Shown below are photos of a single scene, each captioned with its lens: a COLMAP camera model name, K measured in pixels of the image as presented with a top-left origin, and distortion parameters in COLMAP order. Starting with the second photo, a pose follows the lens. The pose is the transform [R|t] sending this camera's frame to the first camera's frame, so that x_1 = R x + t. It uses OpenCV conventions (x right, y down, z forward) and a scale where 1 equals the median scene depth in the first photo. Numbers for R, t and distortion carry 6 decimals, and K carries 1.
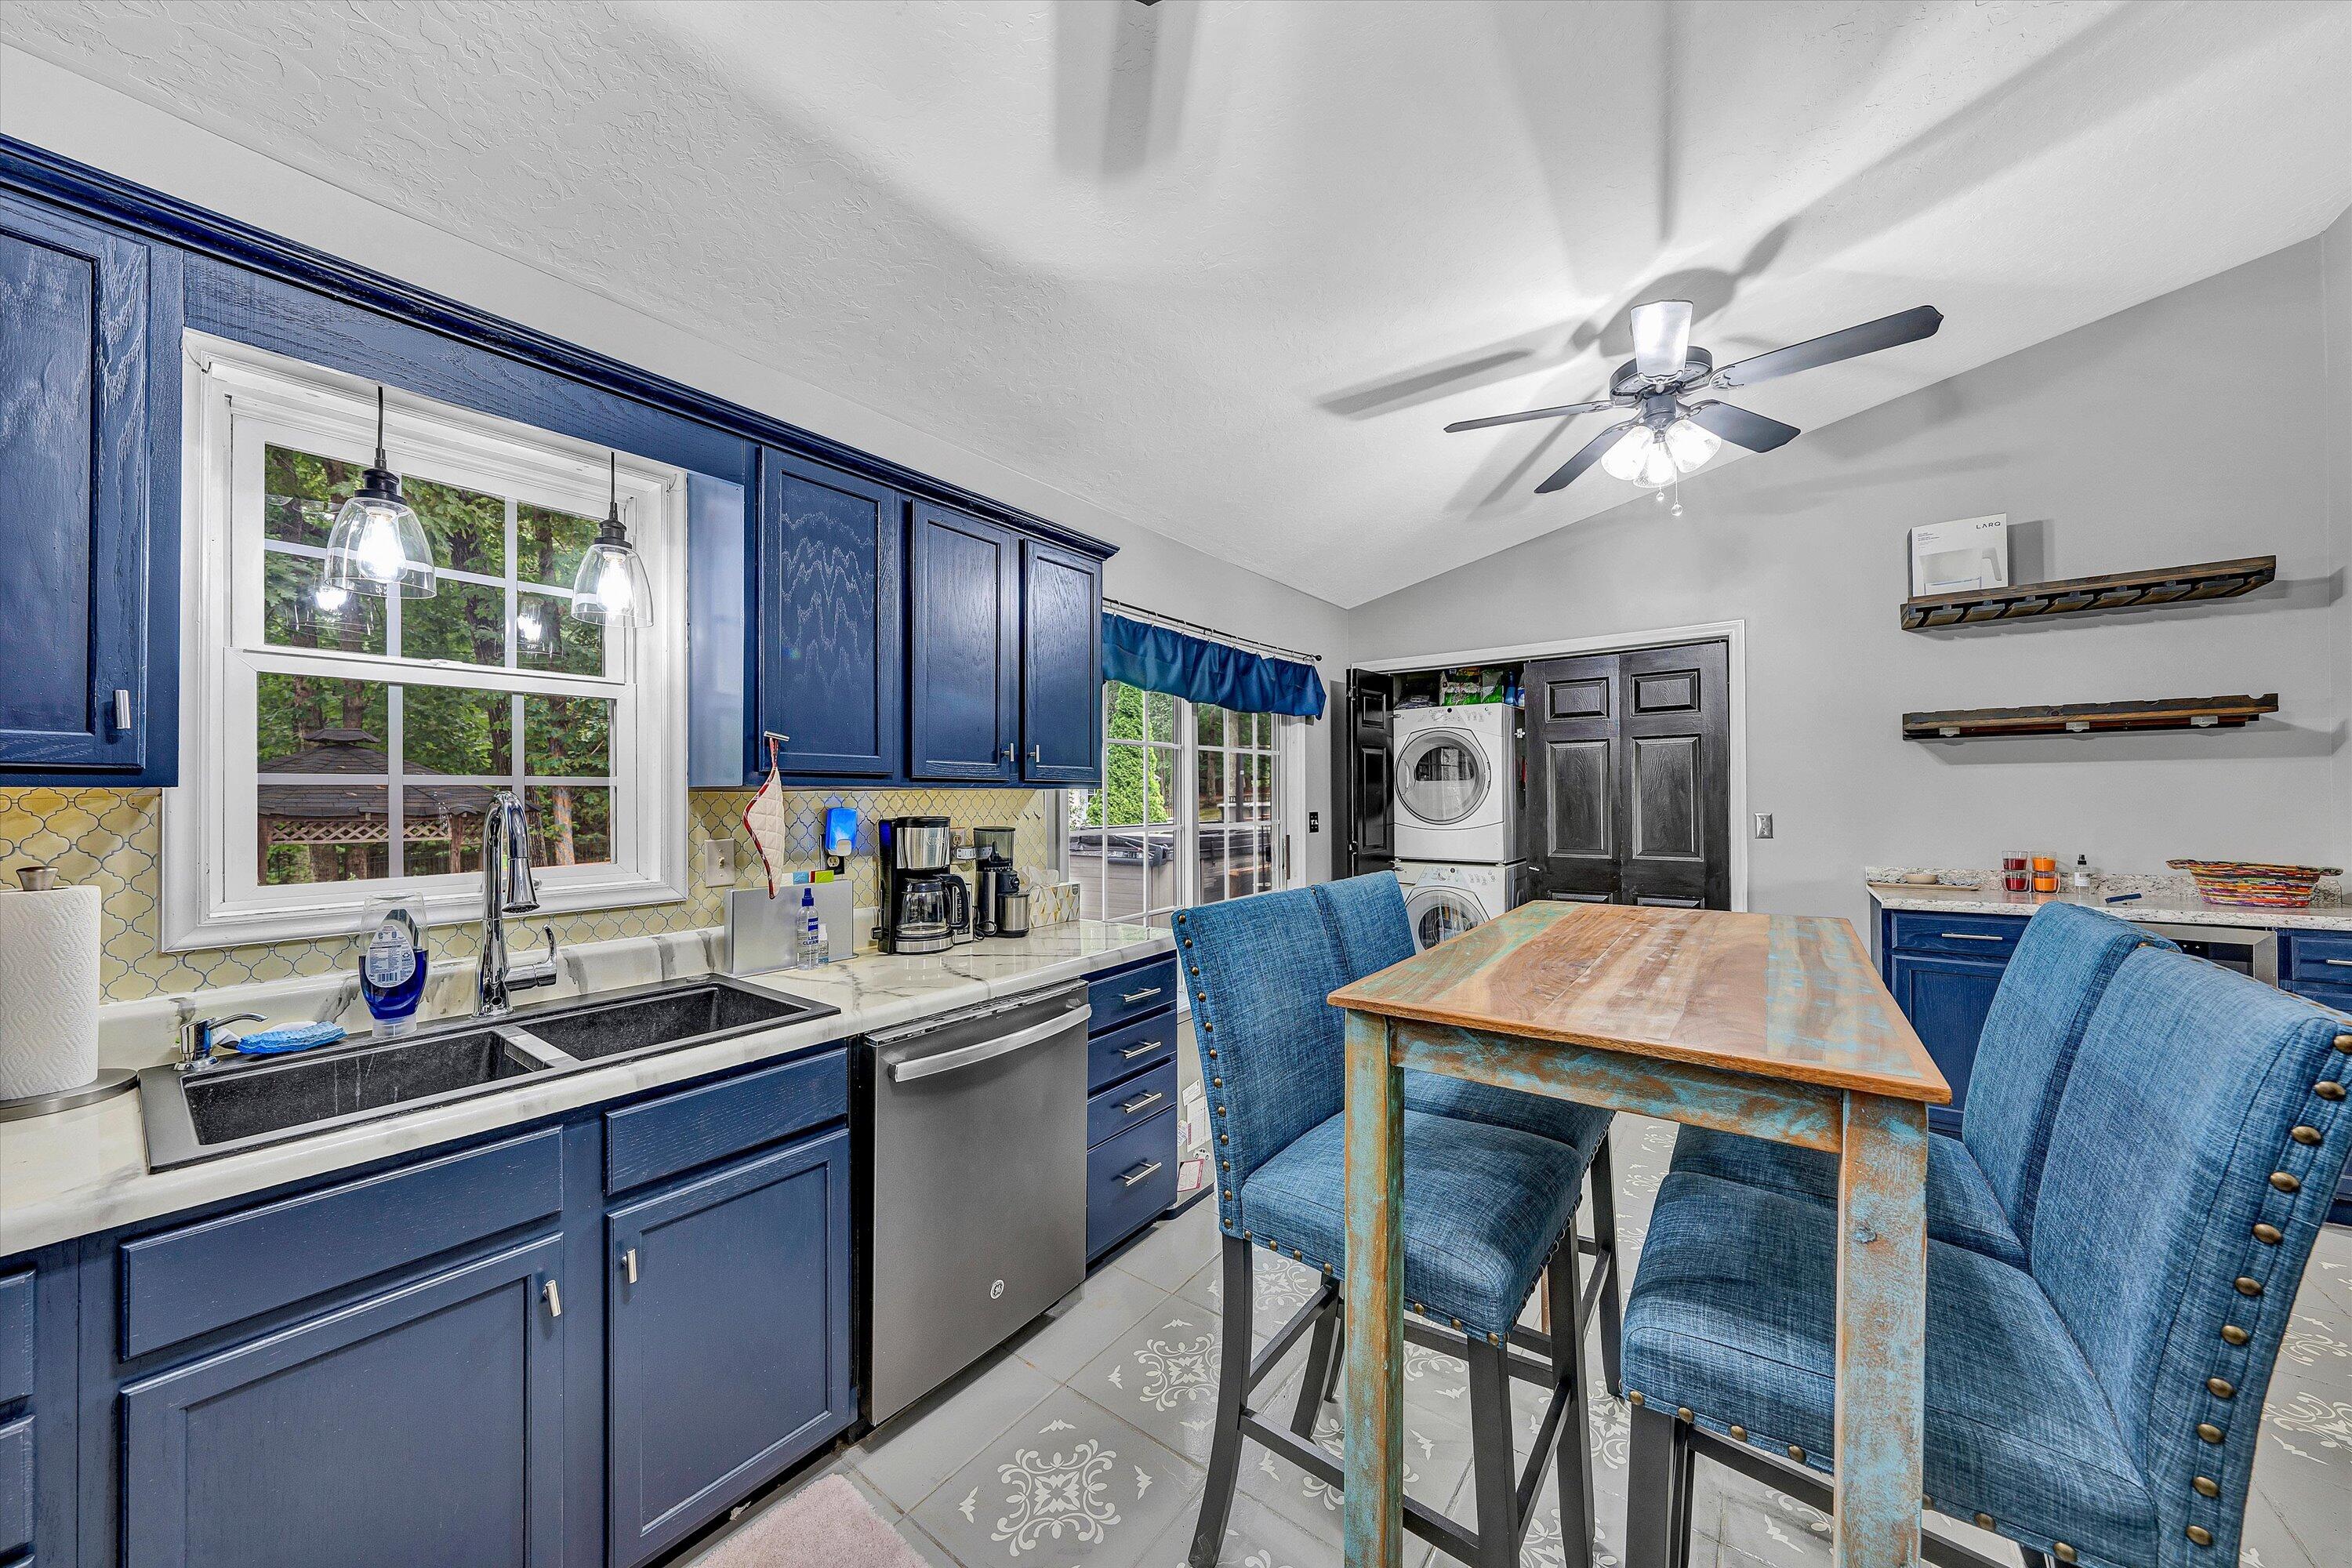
lens RADIAL K [[801.8, 0, 1173.4], [0, 801.8, 793.5], [0, 0, 1]] dist [-0.000832, 0.000147]
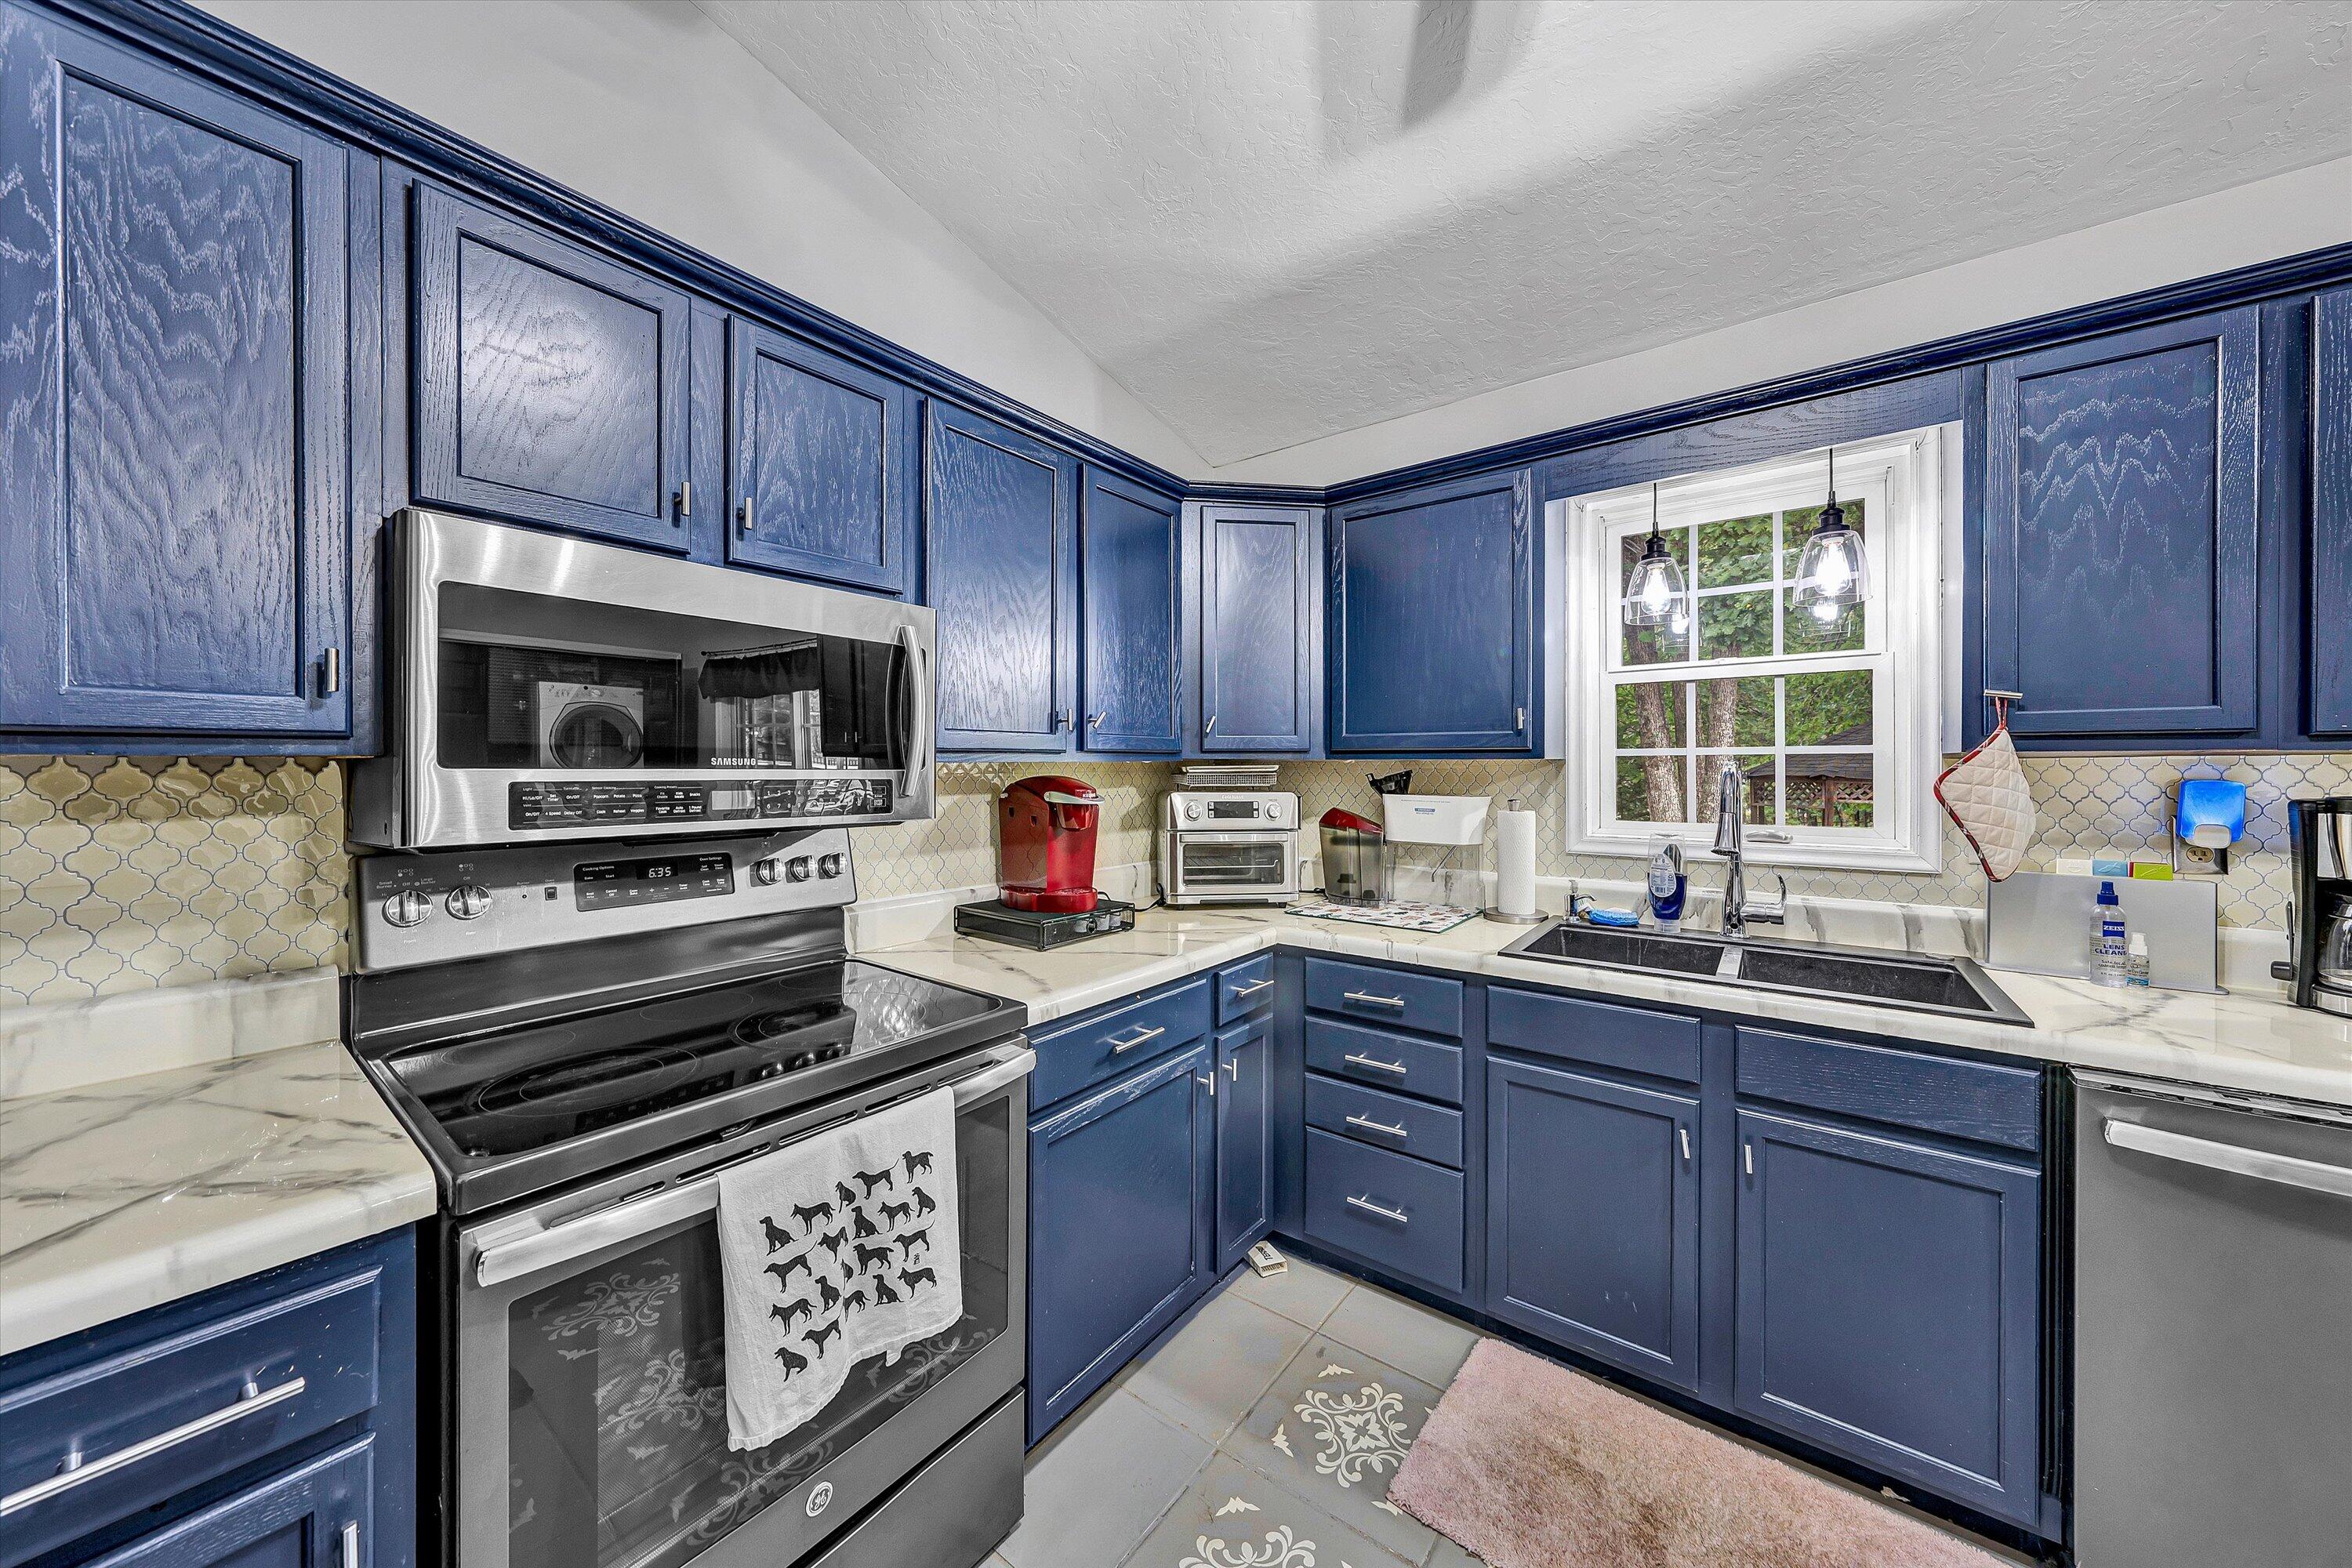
lens RADIAL K [[801.8, 0, 1163.3], [0, 801.8, 768.6], [0, 0, 1]] dist [-0.000832, 0.000147]
pose [[-0.014105, 0.007616, -0.999872, 0.404675], [0.004075, 0.999963, 0.007559, -0.001615], [0.999892, -0.003968, -0.014135, 0.116205]]
